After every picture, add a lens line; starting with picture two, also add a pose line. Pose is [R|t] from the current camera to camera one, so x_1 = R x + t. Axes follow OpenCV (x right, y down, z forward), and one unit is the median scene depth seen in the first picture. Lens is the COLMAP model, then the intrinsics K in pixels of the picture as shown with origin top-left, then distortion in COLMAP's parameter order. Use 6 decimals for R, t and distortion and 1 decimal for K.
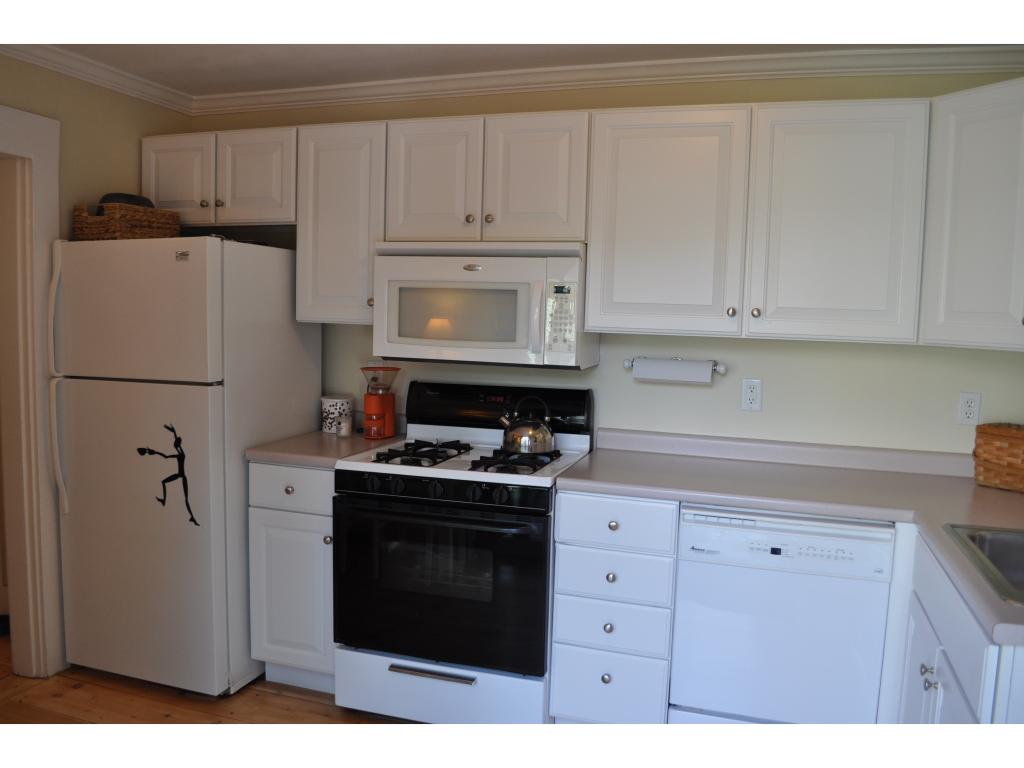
lens RADIAL K [[810.0, 0, 504.7], [0, 810.0, 381.9], [0, 0, 1]] dist [-0.074309, 0.000780]
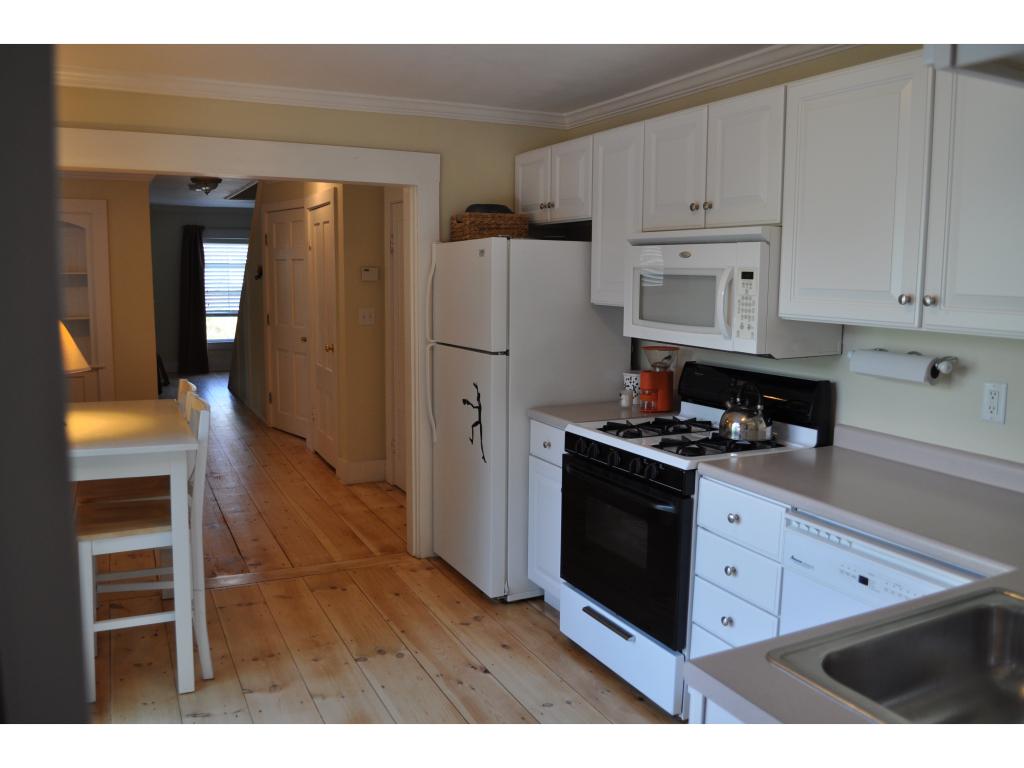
lens RADIAL K [[810.0, 0, 504.7], [0, 810.0, 381.9], [0, 0, 1]] dist [-0.074309, 0.000780]
pose [[0.699958, 0.075991, -0.710129, 0.538523], [-0.053447, 0.997108, 0.054020, -0.021358], [0.712181, 0.000143, 0.701996, 0.104974]]
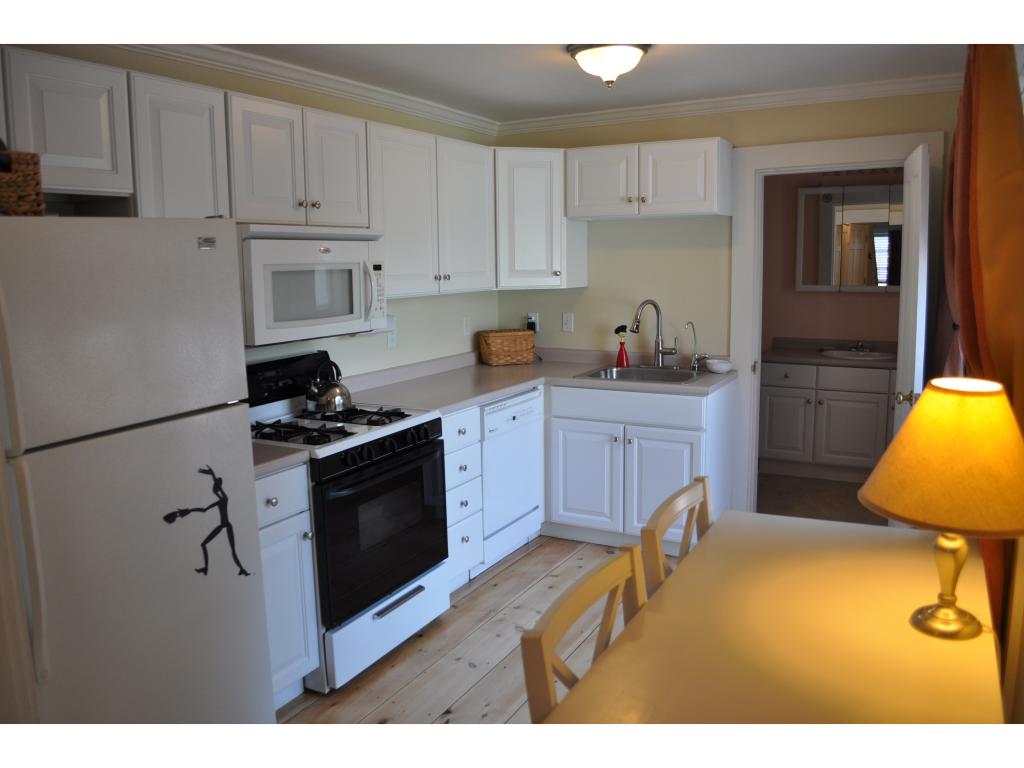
lens RADIAL K [[810.0, 0, 504.7], [0, 810.0, 381.9], [0, 0, 1]] dist [-0.074309, 0.000780]
pose [[0.183768, -0.179256, 0.966487, -1.064134], [0.108041, 0.980958, 0.161397, -0.115162], [-0.977014, 0.074761, 0.199635, 0.551322]]
